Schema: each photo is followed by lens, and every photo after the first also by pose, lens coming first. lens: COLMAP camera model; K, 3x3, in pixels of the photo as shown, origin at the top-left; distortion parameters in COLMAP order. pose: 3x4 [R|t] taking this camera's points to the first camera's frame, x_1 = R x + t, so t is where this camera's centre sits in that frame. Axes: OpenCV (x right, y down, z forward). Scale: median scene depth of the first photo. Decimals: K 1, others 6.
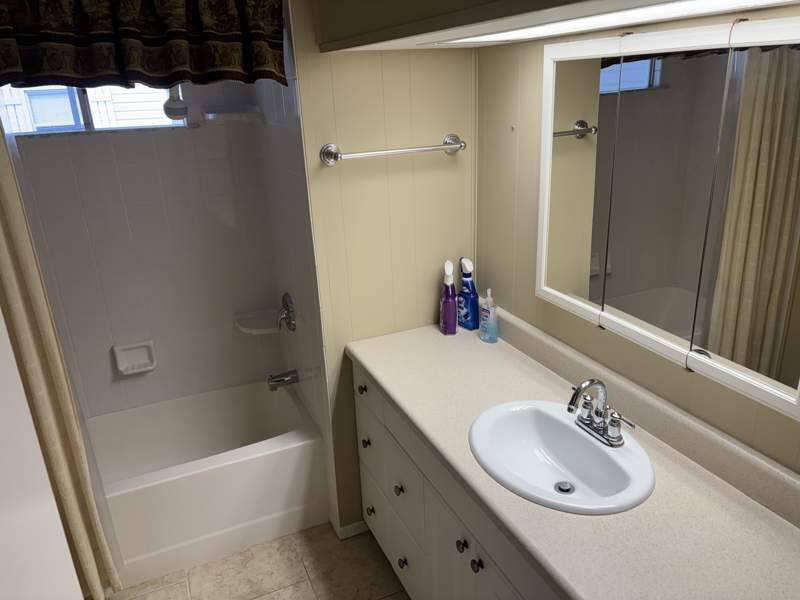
lens RADIAL K [[598.7, 0, 400.0], [0, 598.7, 300.0], [0, 0, 1]] dist [0.022471, -0.003672]
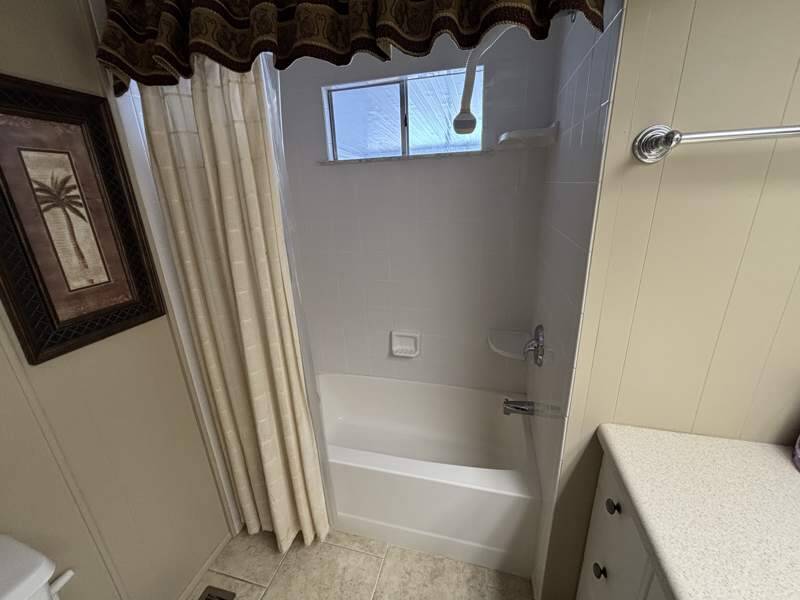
lens RADIAL K [[327.4, 0, 400.0], [0, 327.4, 300.0], [0, 0, 1]] dist [0.001637, 0.000519]
pose [[0.779129, 0.210989, -0.590289, -0.069651], [-0.202163, 0.975914, 0.081988, -0.050798], [0.593370, 0.055455, 0.803018, 0.474900]]
